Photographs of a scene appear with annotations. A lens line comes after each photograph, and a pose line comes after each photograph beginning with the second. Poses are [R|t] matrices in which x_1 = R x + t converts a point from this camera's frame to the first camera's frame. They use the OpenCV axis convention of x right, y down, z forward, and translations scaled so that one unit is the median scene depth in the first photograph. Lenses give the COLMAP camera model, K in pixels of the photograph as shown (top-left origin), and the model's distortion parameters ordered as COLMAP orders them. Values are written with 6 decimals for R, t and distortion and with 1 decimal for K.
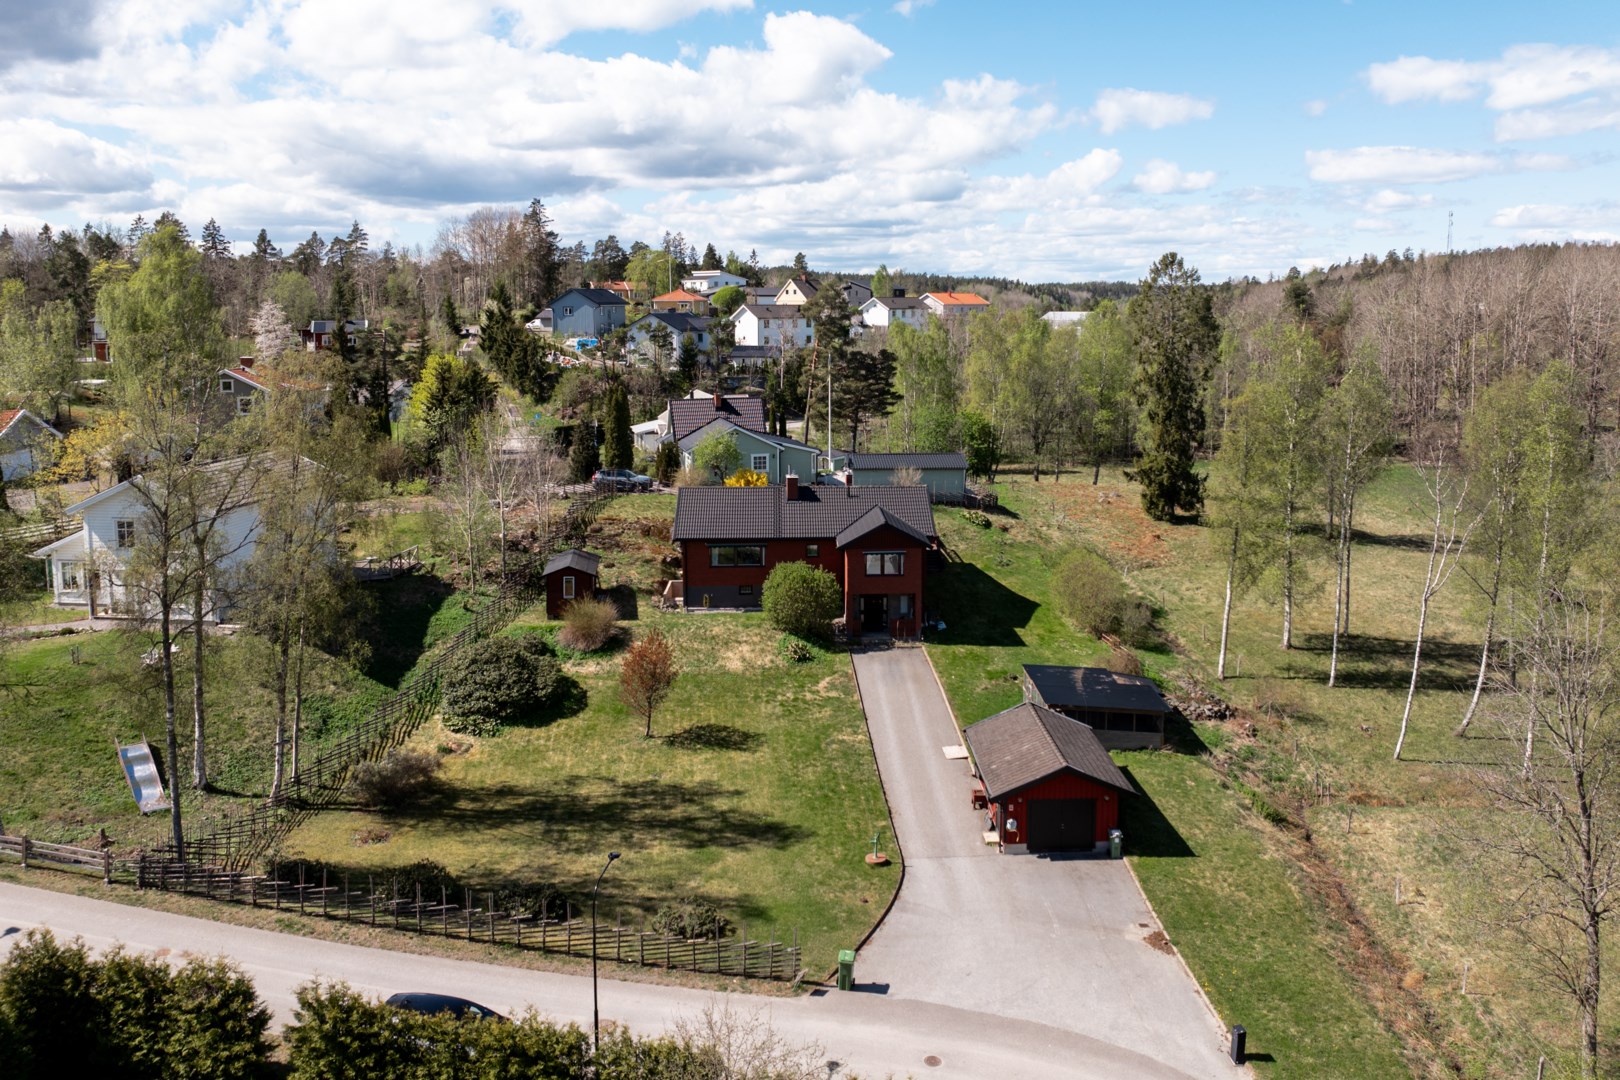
lens RADIAL K [[1279.9, 0, 879.5], [0, 1279.9, 457.1], [0, 0, 1]] dist [-0.033507, -0.001112]
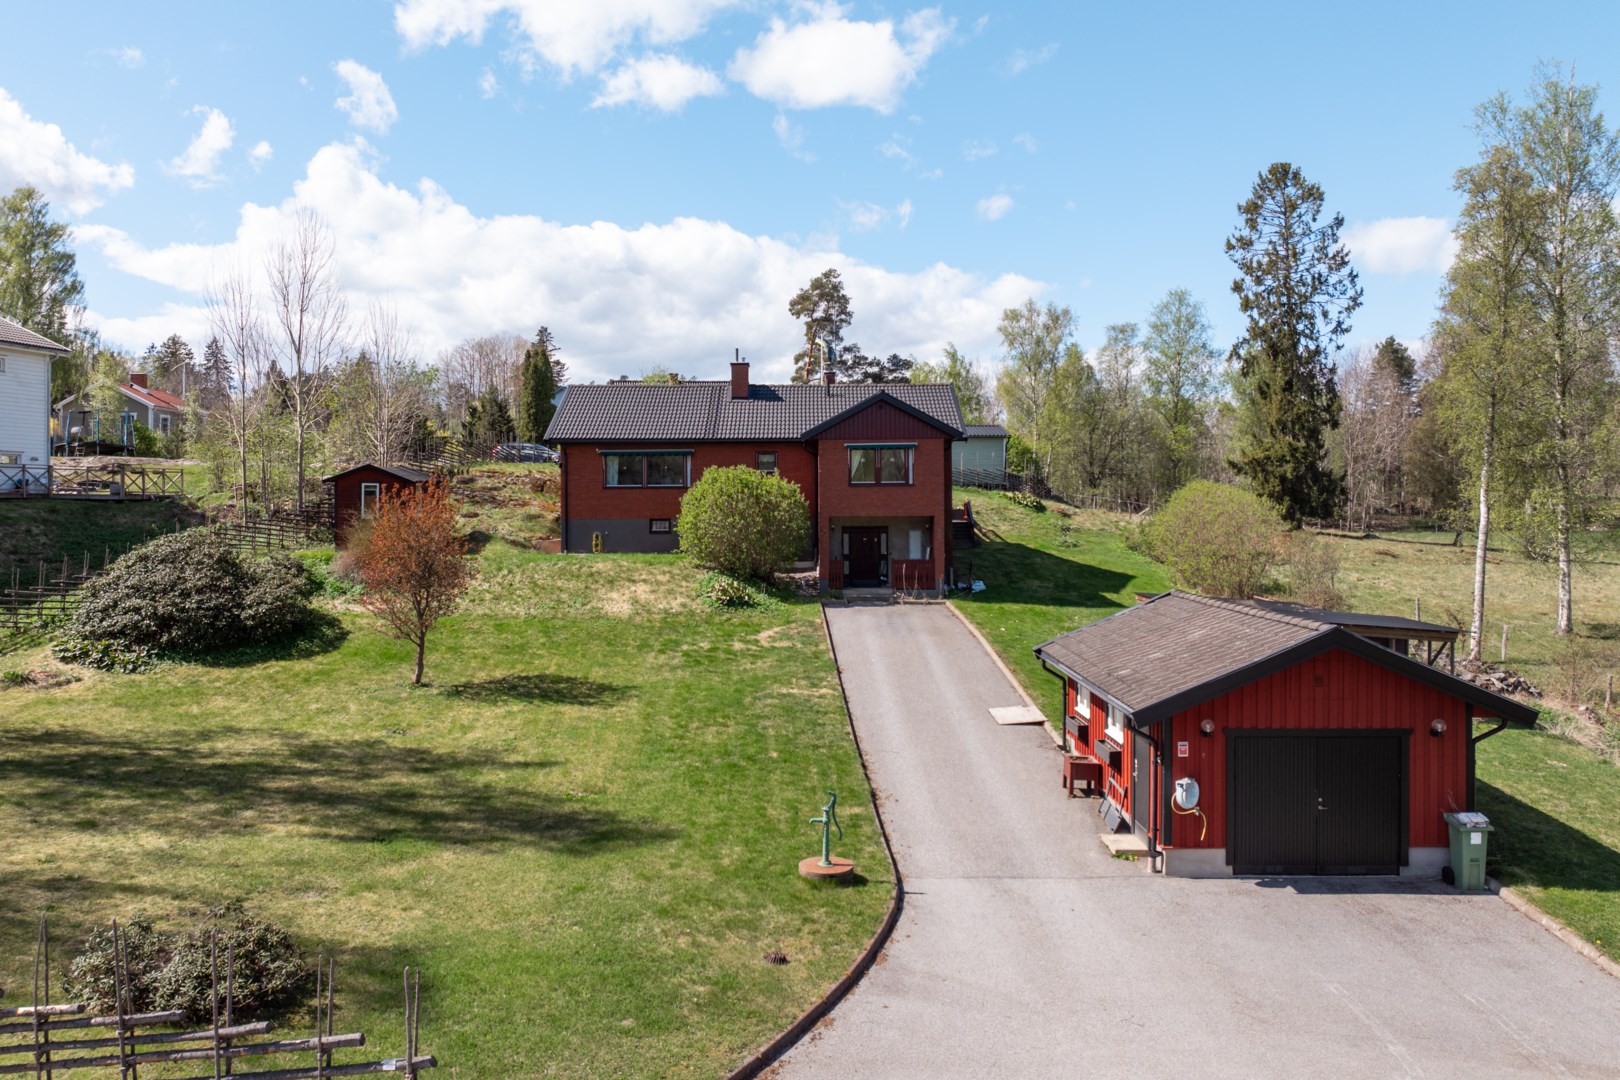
lens RADIAL K [[1207.1, 0, 769.7], [0, 1207.1, 505.5], [0, 0, 1]] dist [-0.037532, -0.003939]
pose [[0.993914, -0.005095, -0.110040, 0.016302], [-0.009355, 0.991417, -0.130401, 0.205277], [0.109760, 0.130637, 0.985336, 0.510486]]
